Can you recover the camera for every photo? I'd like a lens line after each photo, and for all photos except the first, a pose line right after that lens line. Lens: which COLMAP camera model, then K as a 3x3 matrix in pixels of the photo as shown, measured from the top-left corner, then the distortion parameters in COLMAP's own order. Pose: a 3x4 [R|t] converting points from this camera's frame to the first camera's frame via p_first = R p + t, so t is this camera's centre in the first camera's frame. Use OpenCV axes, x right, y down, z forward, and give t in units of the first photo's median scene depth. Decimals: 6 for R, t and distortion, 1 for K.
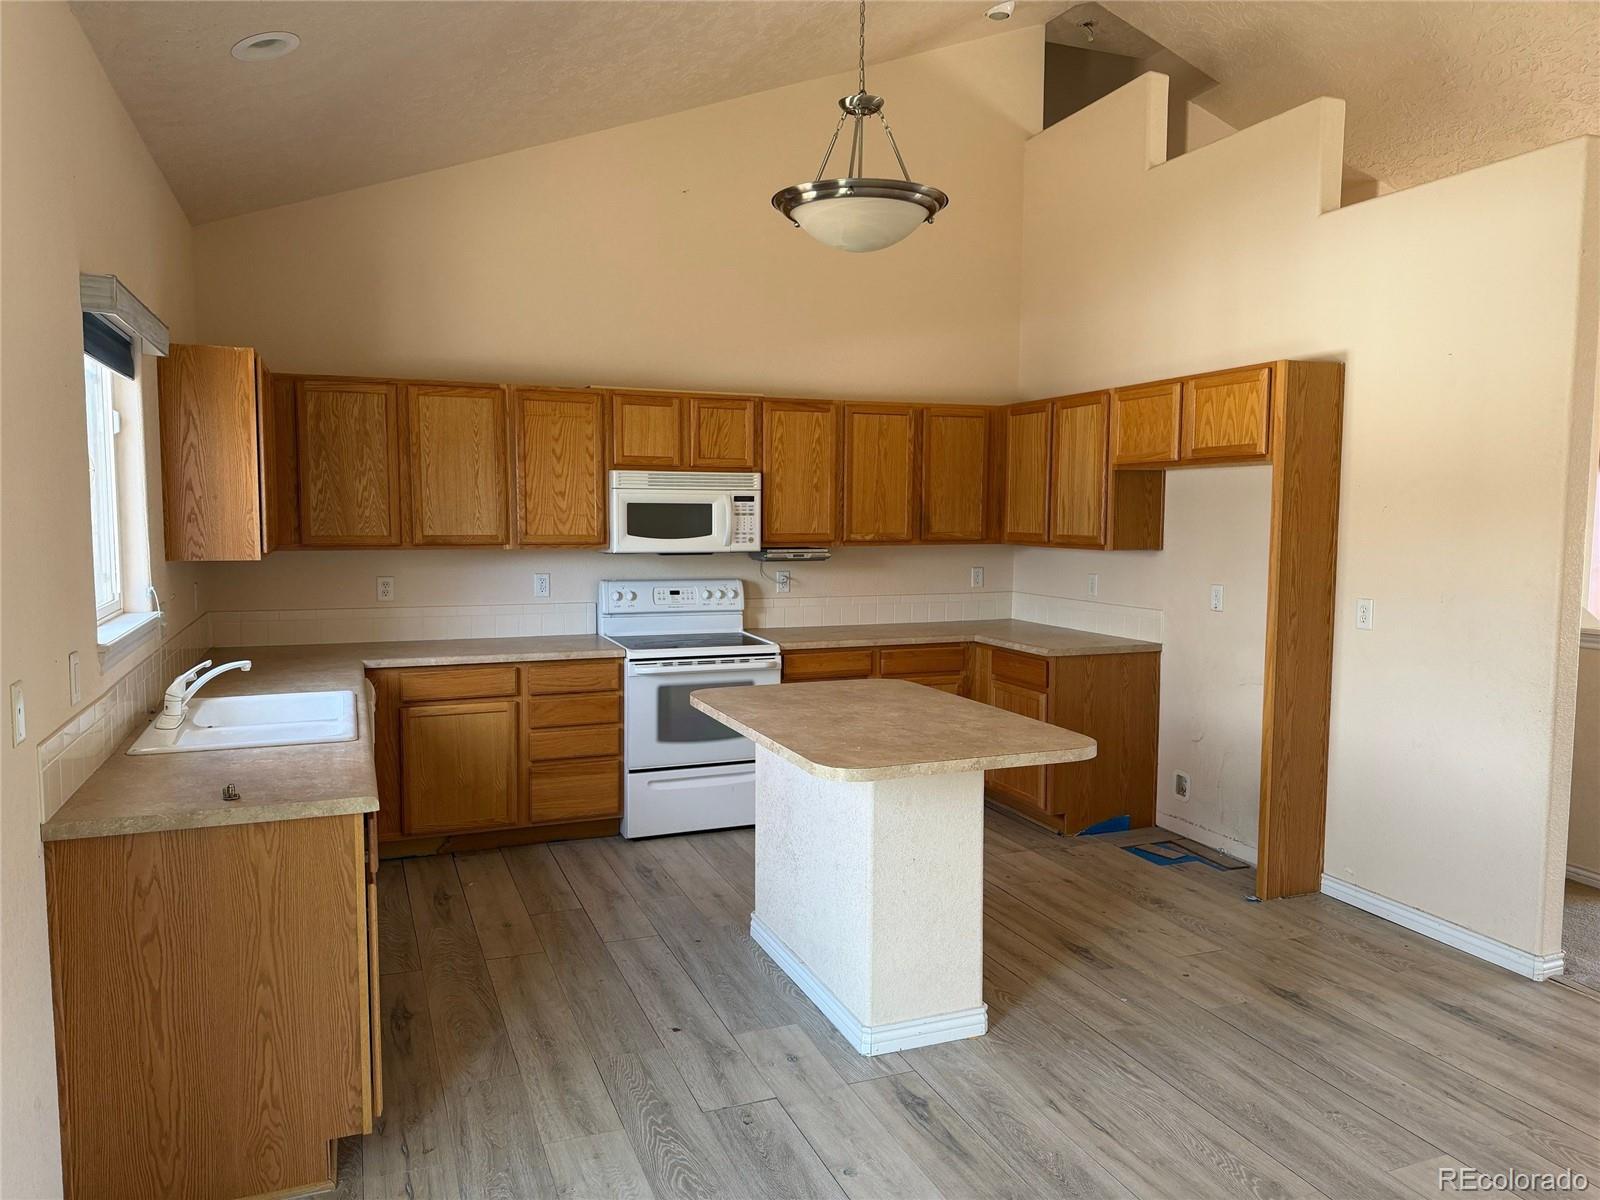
lens RADIAL K [[1114.3, 0, 810.2], [0, 1114.3, 604.3], [0, 0, 1]] dist [0.055064, -0.060369]
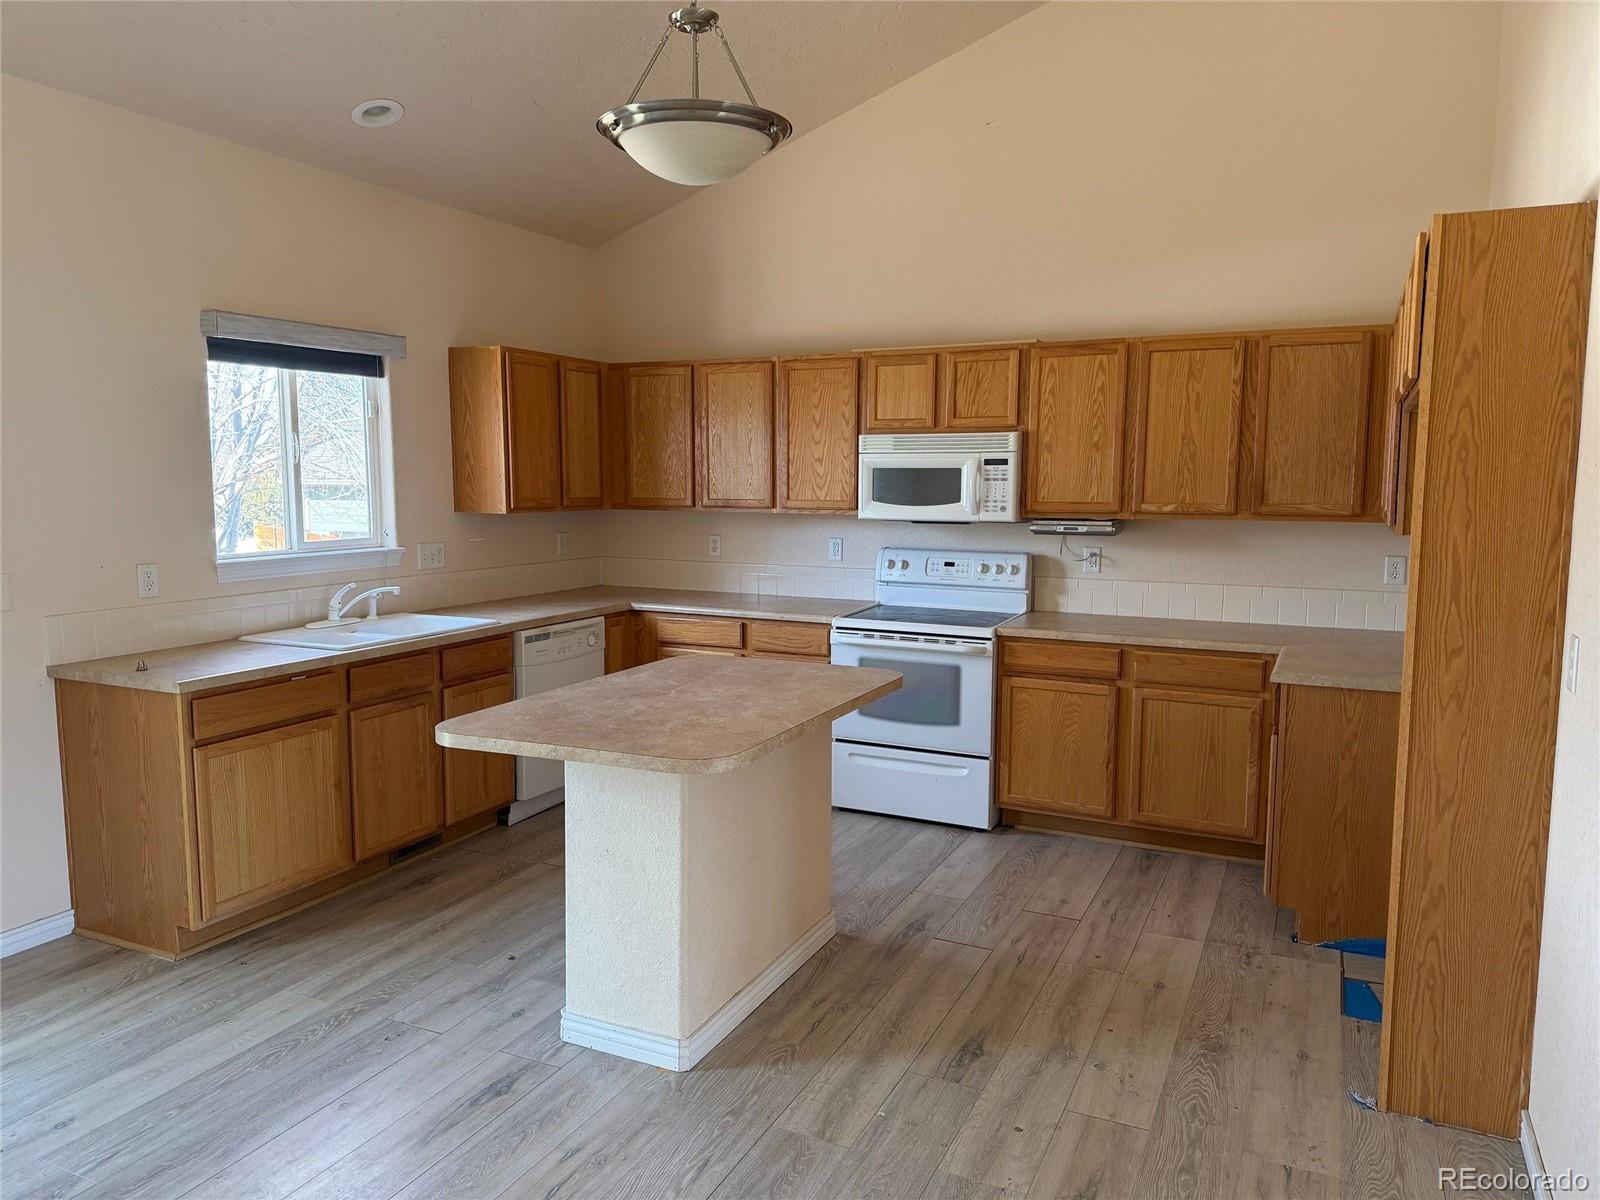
lens RADIAL K [[1114.3, 0, 786.6], [0, 1114.3, 603.2], [0, 0, 1]] dist [0.055064, -0.060369]
pose [[0.679690, 0.081322, -0.728977, 0.528526], [-0.063413, 0.996629, 0.052055, -0.020198], [0.730753, 0.010846, 0.682556, 0.296755]]
